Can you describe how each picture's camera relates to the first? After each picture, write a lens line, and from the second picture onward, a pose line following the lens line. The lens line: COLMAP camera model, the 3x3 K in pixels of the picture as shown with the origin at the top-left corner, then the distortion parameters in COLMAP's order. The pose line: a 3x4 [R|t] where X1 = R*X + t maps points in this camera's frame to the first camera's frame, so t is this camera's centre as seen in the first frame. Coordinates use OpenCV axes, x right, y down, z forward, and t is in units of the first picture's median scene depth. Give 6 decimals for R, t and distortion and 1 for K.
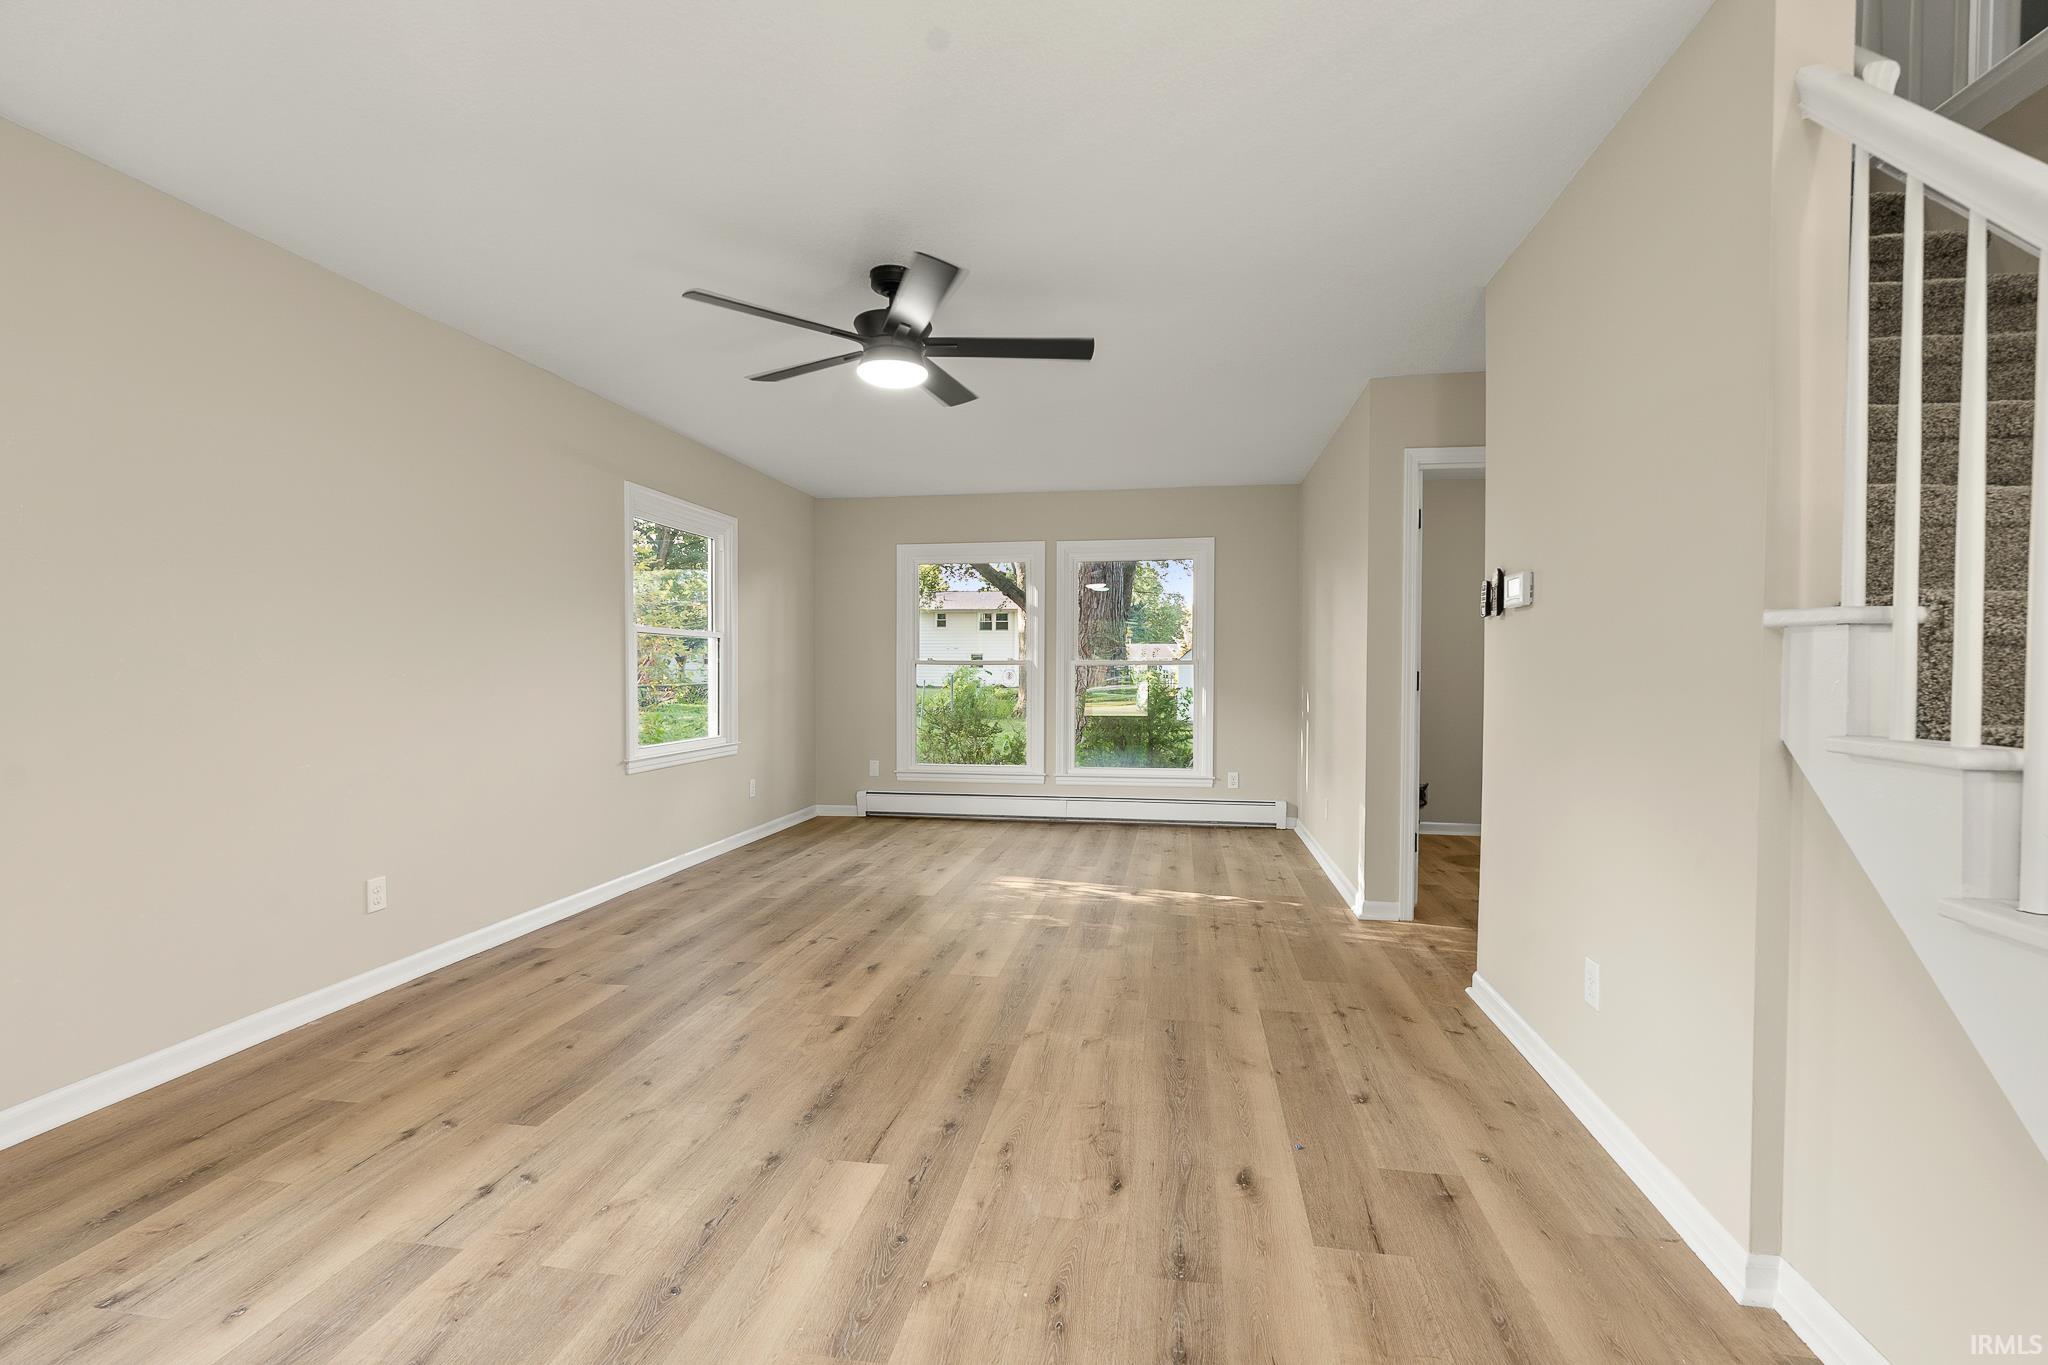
lens RADIAL K [[891.5, 0, 1029.3], [0, 891.5, 684.6], [0, 0, 1]] dist [-0.001533, -0.000049]
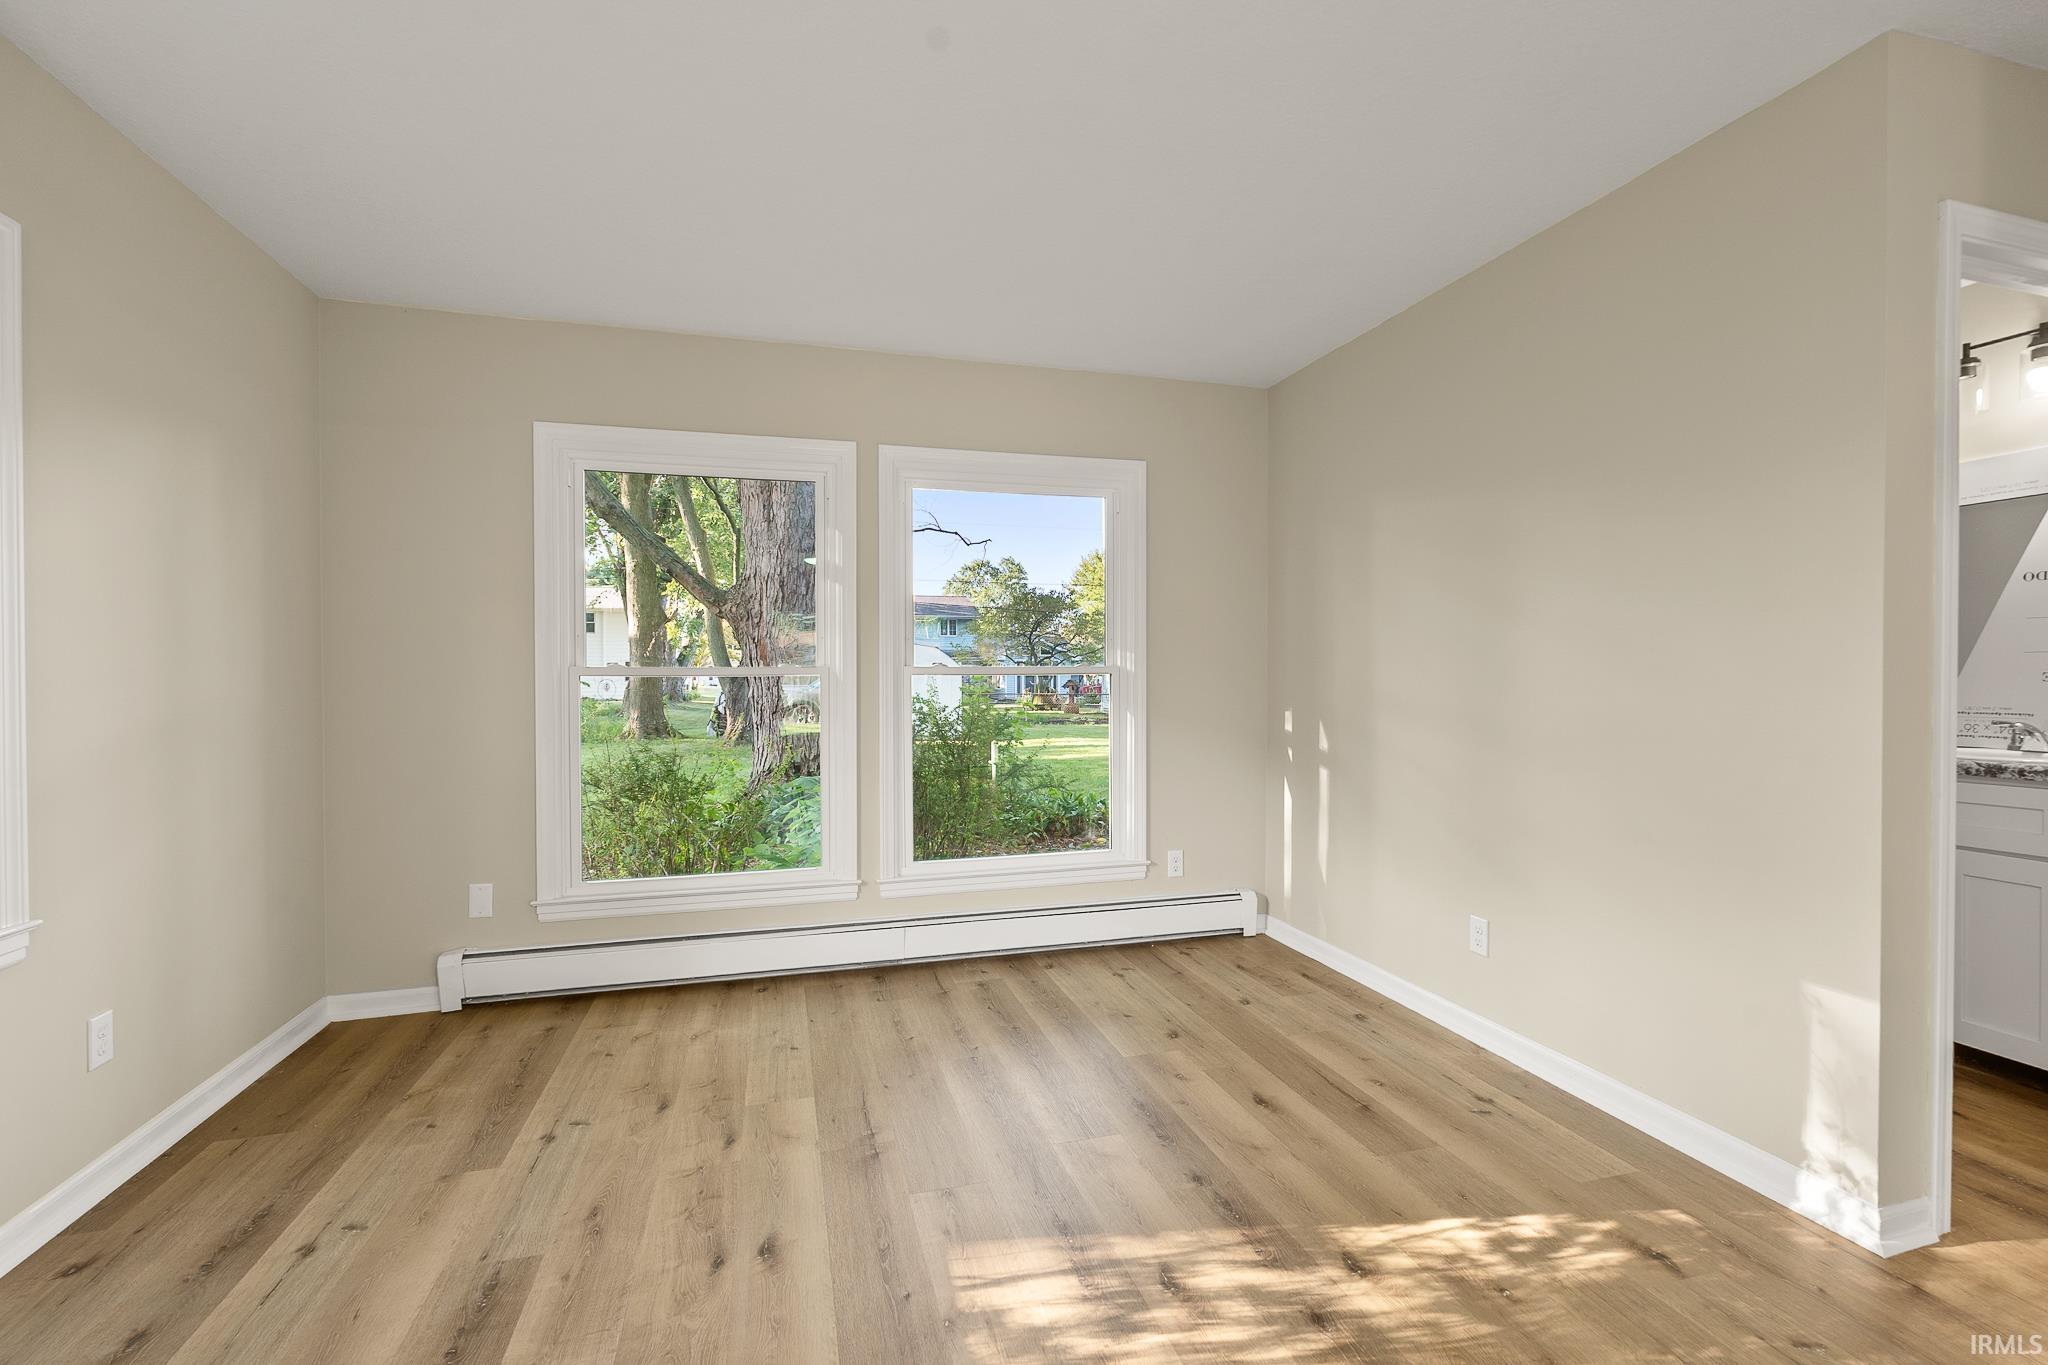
lens RADIAL K [[891.5, 0, 1029.3], [0, 891.5, 684.6], [0, 0, 1]] dist [-0.001533, -0.000049]
pose [[0.903015, -0.009924, 0.429494, -0.121794], [0.012439, 0.999918, -0.003049, -0.014287], [-0.429428, 0.008096, 0.903065, 0.488410]]
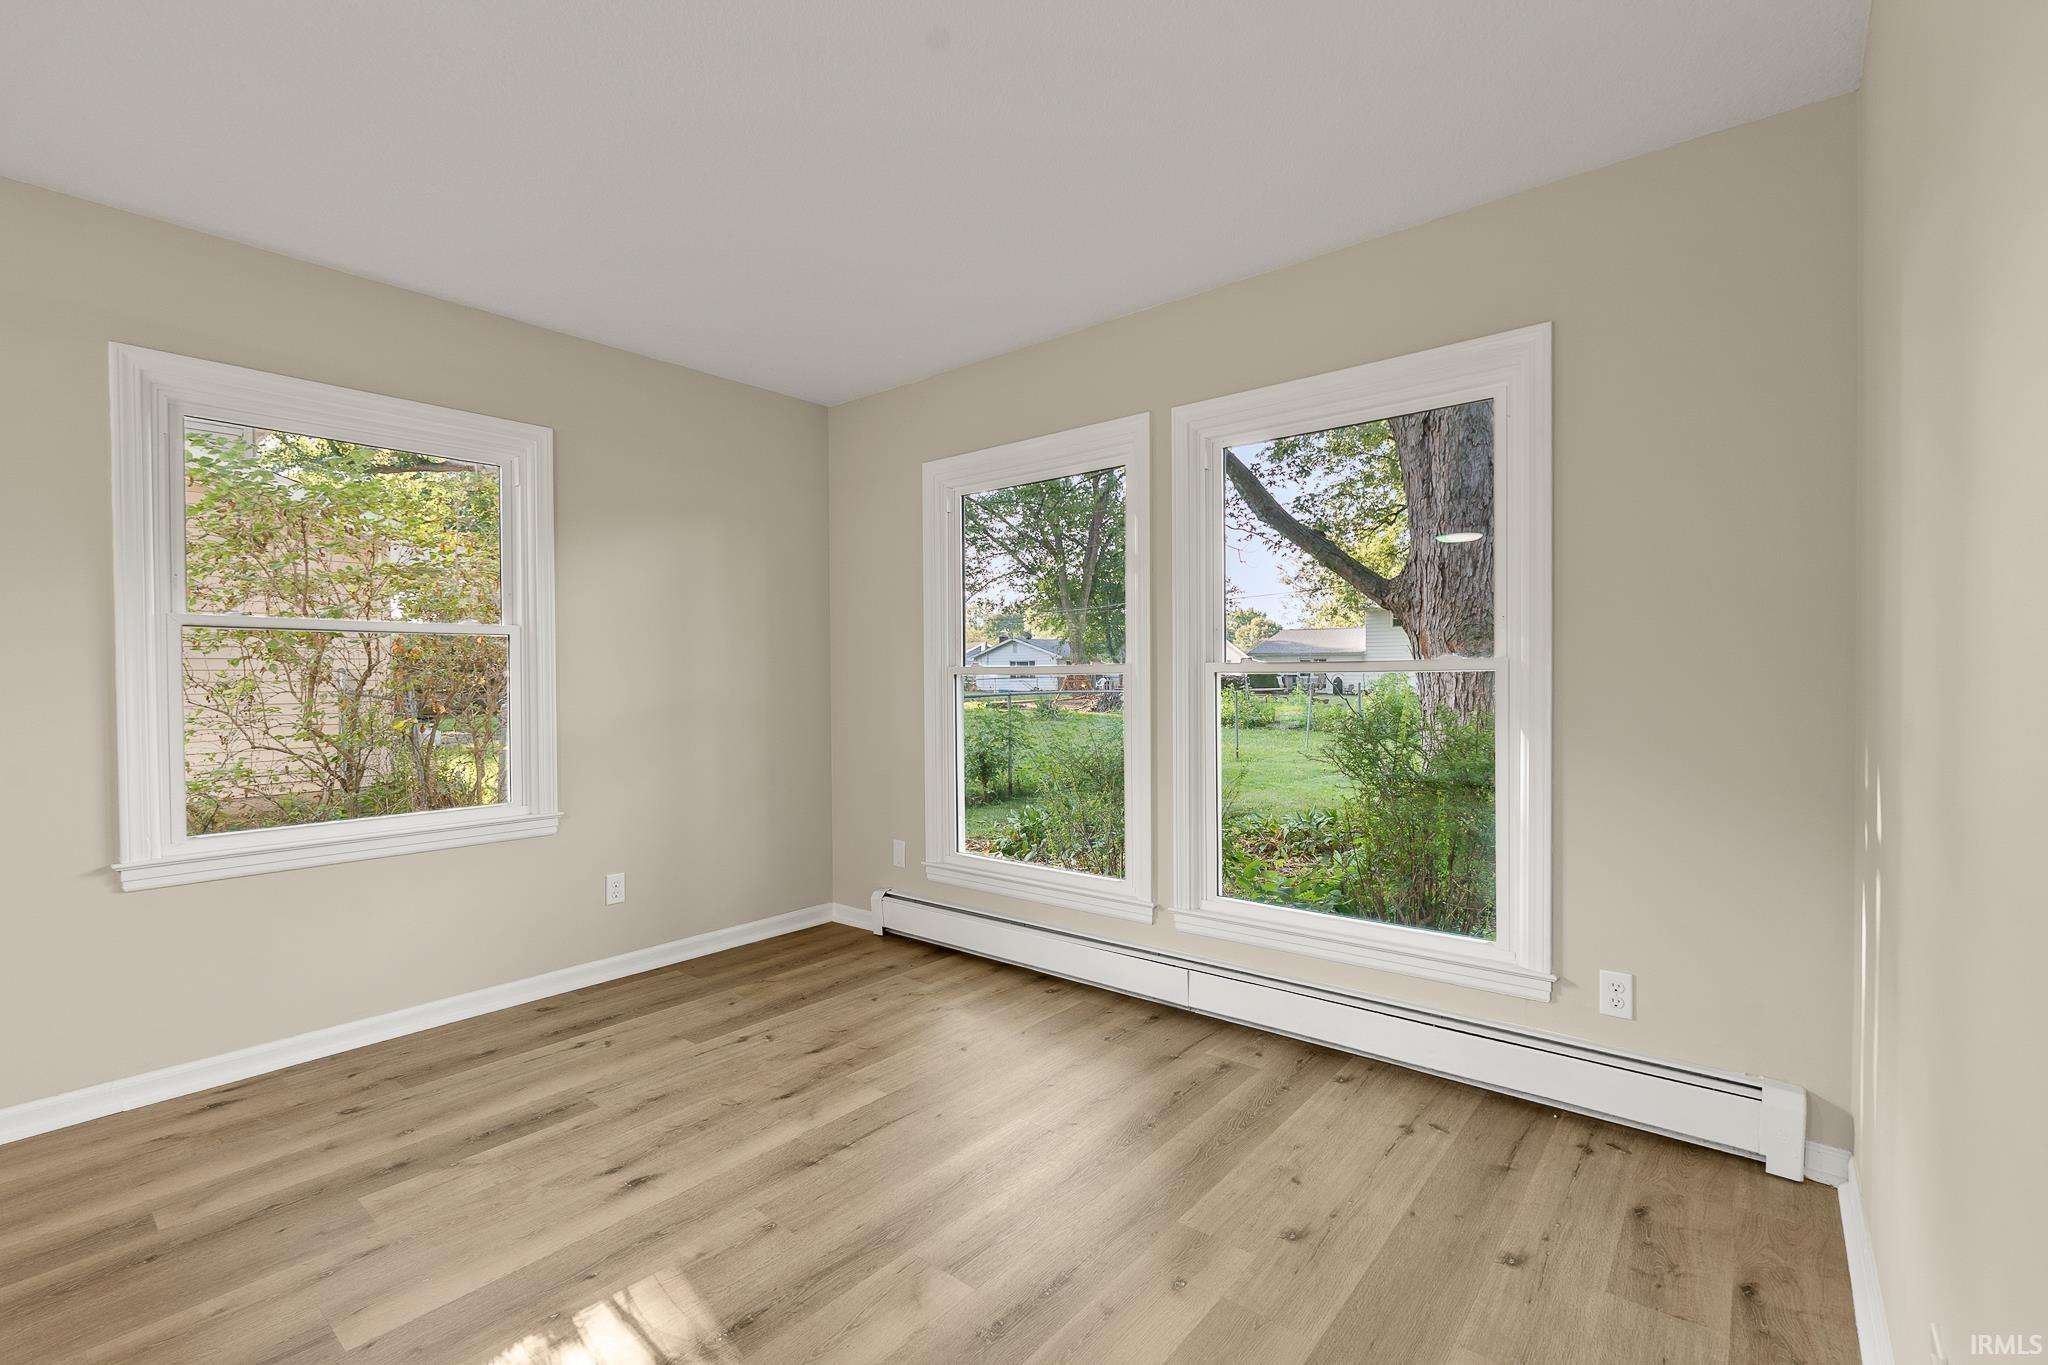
lens RADIAL K [[891.5, 0, 1029.3], [0, 891.5, 684.6], [0, 0, 1]] dist [-0.001533, -0.000049]
pose [[0.865816, -0.004157, -0.500346, 0.203554], [0.001301, 0.999981, -0.006057, -0.013844], [0.500361, 0.004593, 0.865805, 0.572027]]
